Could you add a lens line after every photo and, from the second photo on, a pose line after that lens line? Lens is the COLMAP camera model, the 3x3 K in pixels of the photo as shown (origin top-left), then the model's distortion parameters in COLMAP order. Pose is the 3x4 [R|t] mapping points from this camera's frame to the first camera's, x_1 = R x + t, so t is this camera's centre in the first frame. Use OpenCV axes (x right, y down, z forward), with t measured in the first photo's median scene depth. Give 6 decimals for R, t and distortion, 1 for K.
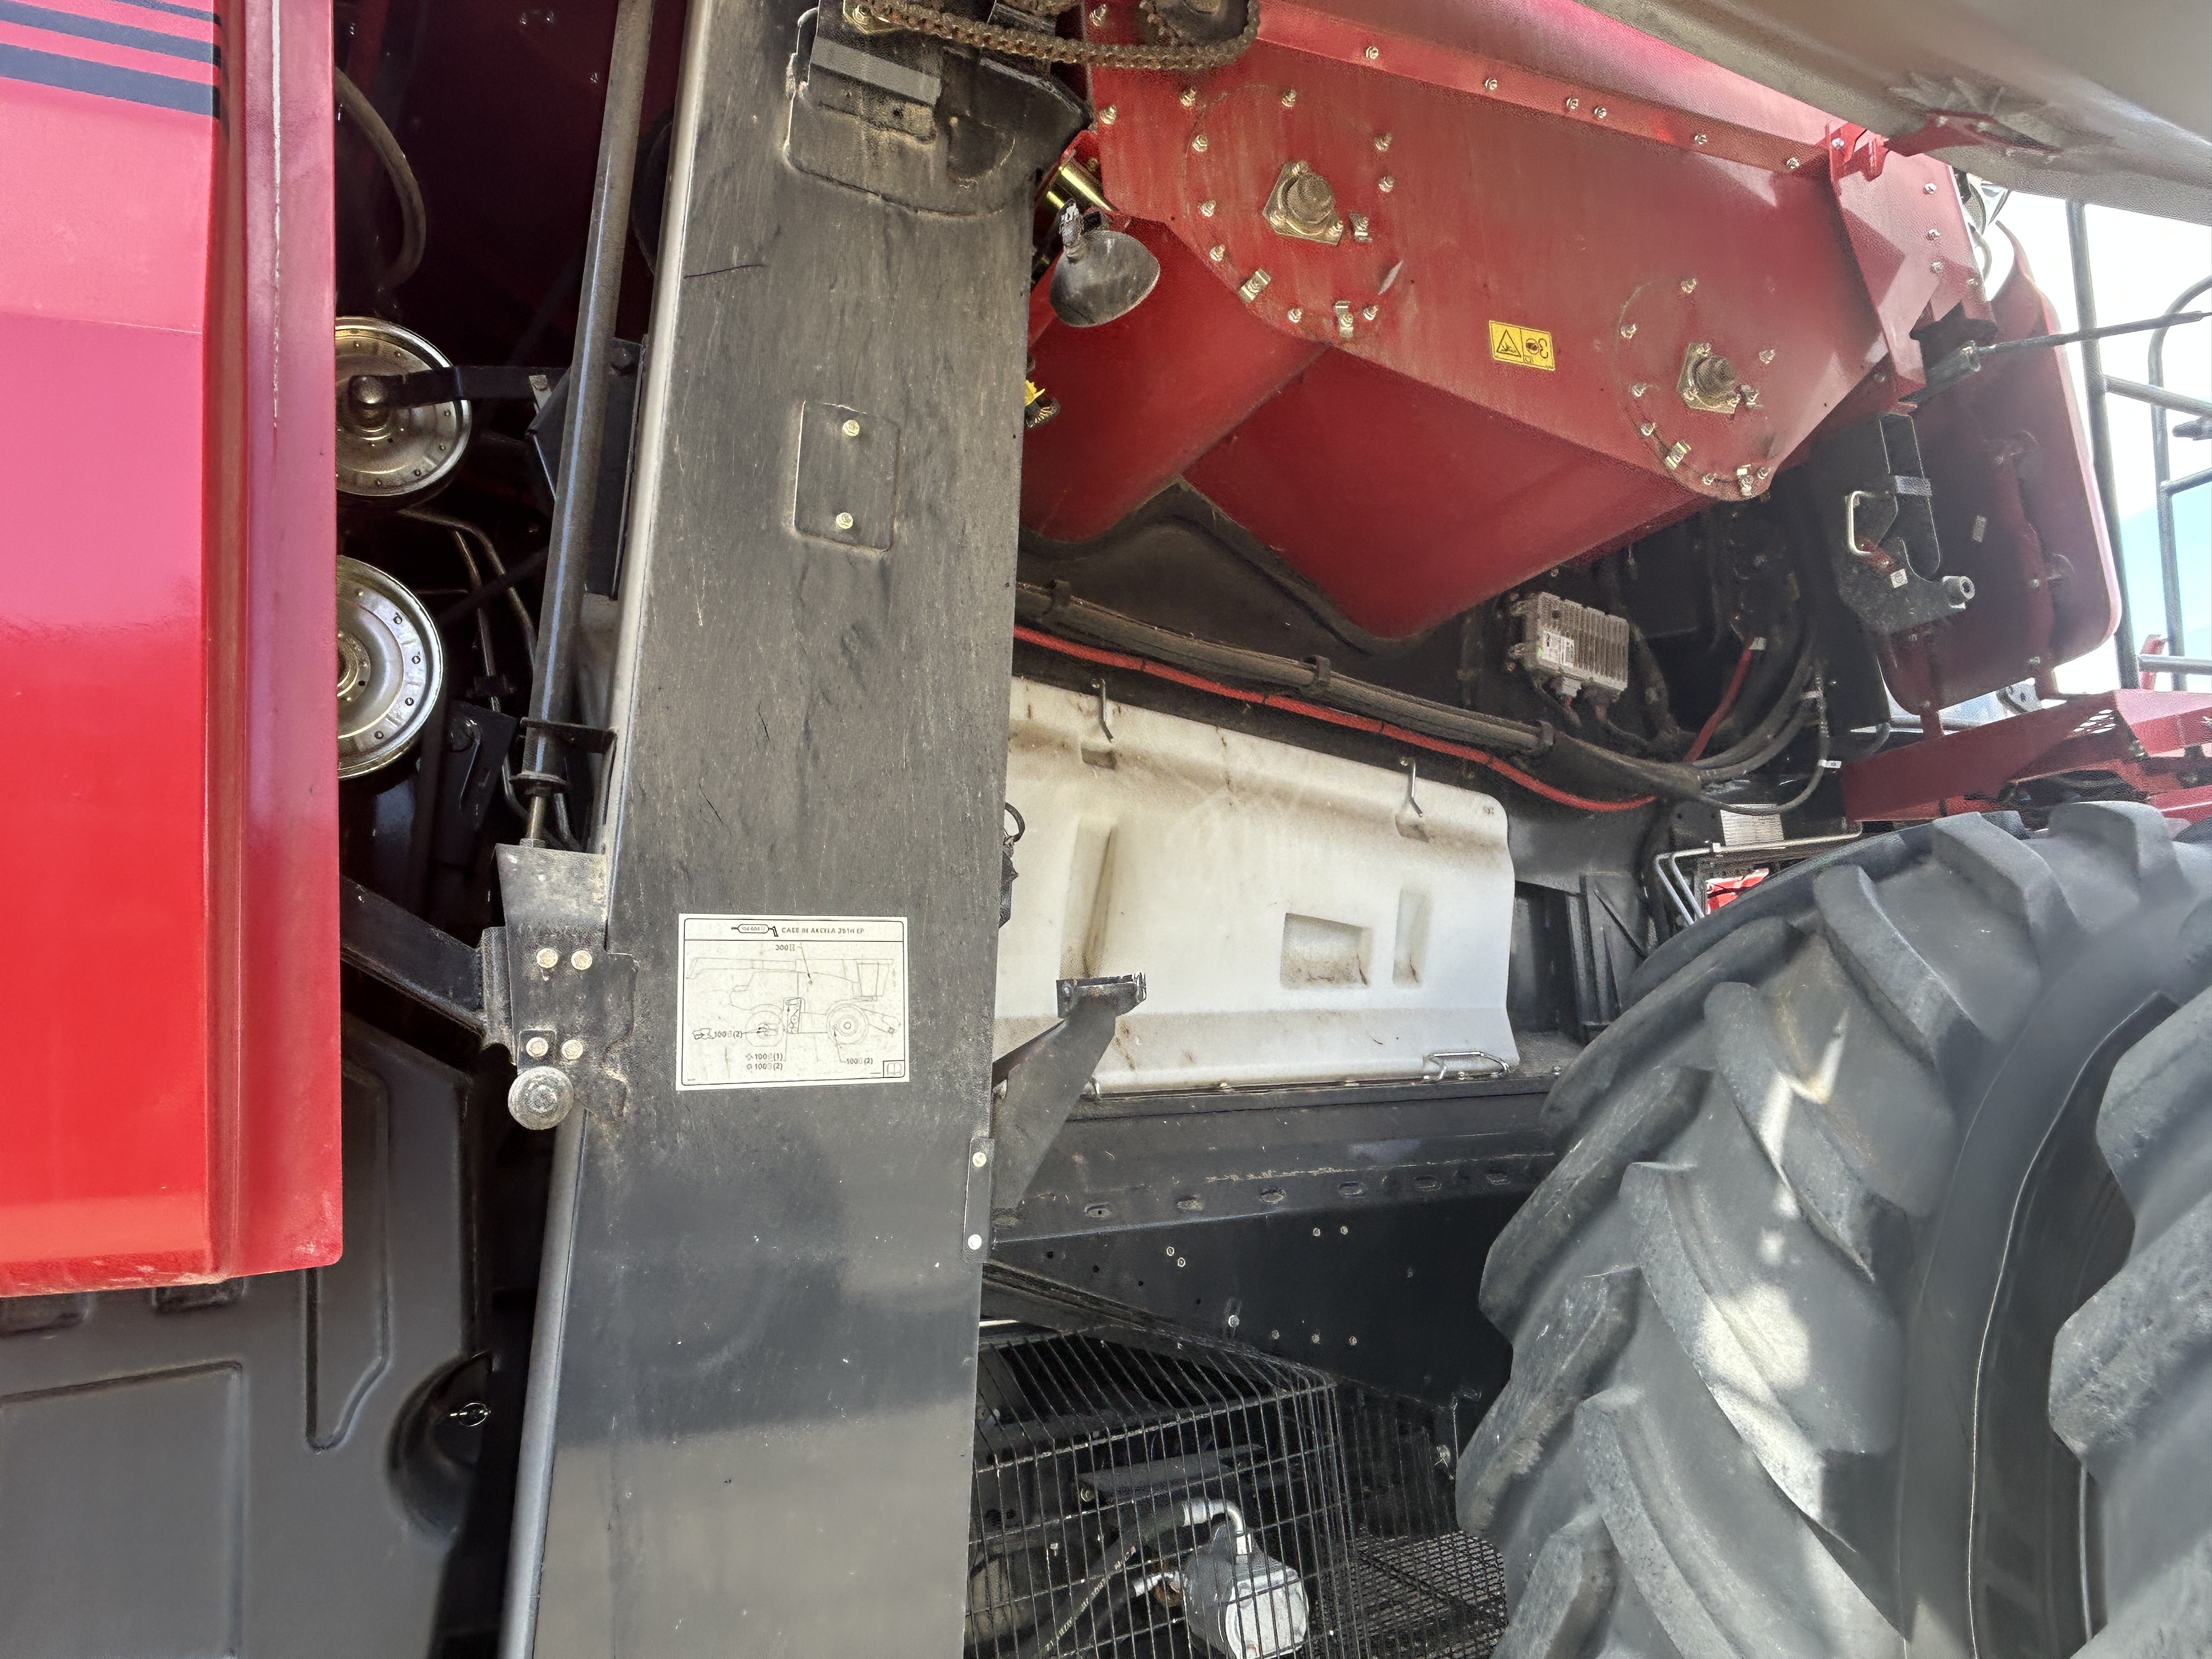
lens RADIAL K [[1393.7, 0, 1105.4], [0, 1393.7, 822.6], [0, 0, 1]] dist [-0.009572, 0.005241]
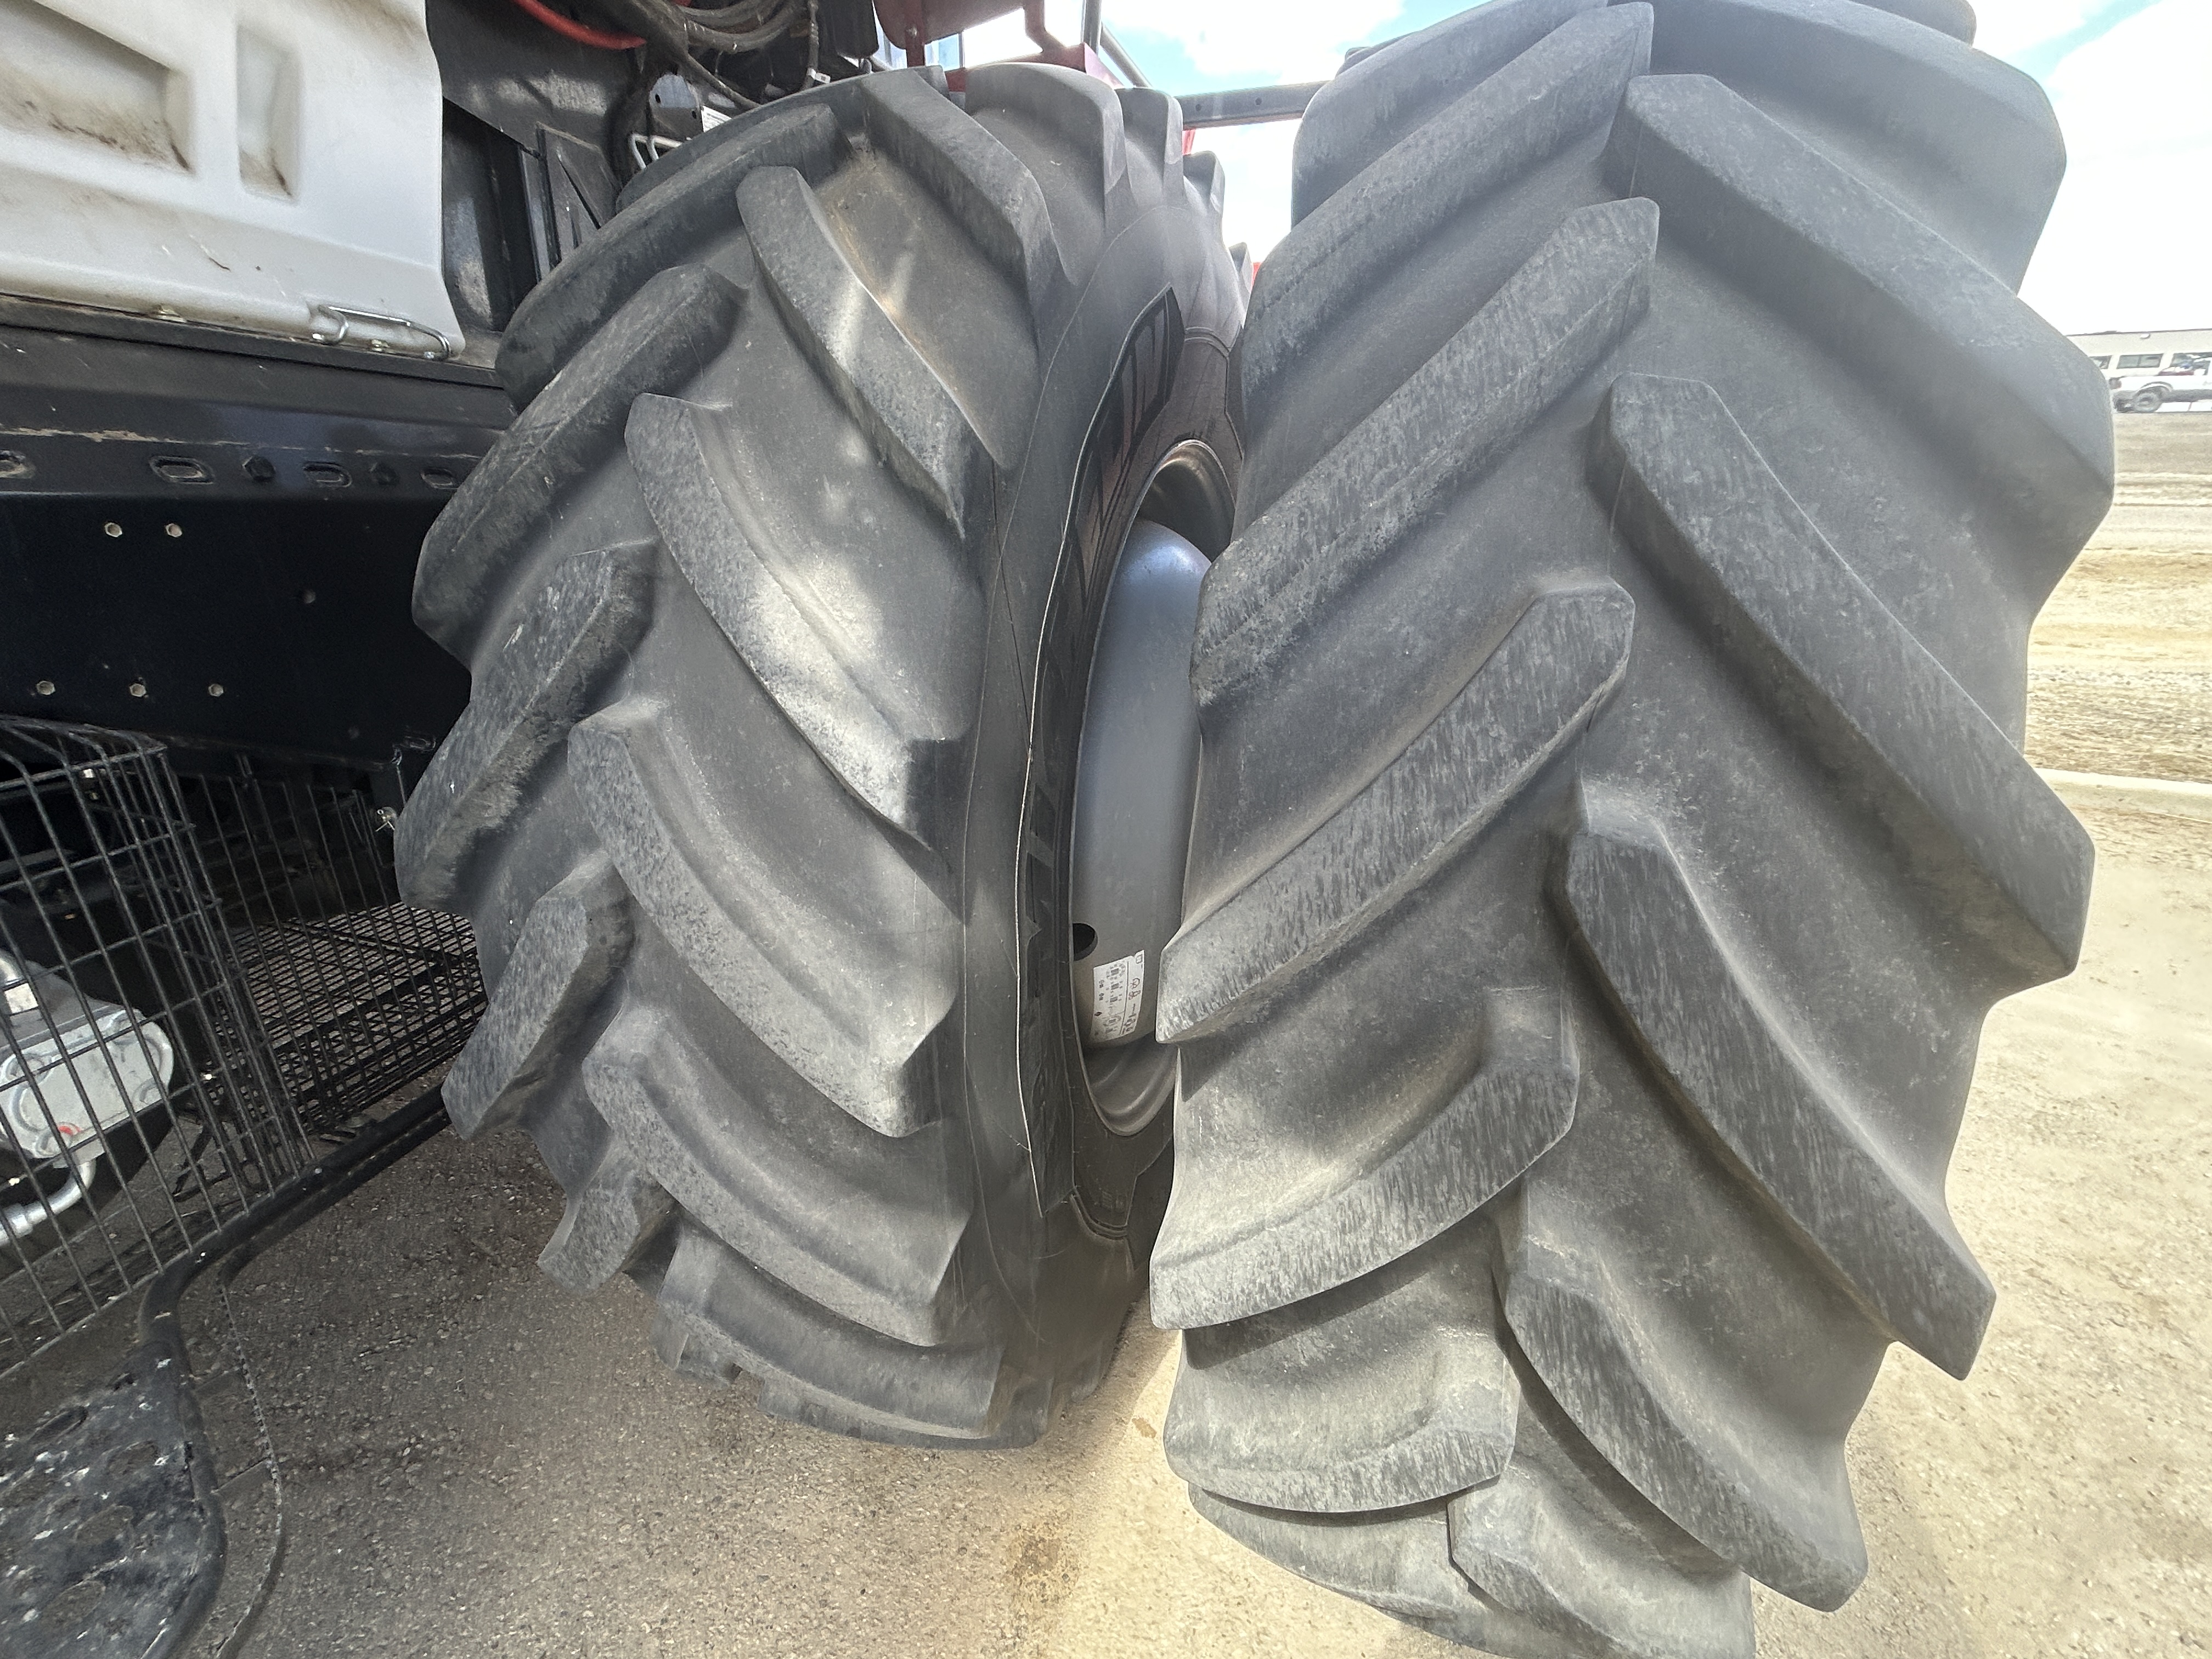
lens RADIAL K [[1020.9, 0, 1105.3], [0, 1020.9, 821.7], [0, 0, 1]] dist [-0.005421, 0.000850]
pose [[0.685942, -0.167876, 0.708026, 0.147404], [-0.170940, 0.908616, 0.381046, 0.214034], [-0.707293, -0.382405, 0.594561, 0.472363]]
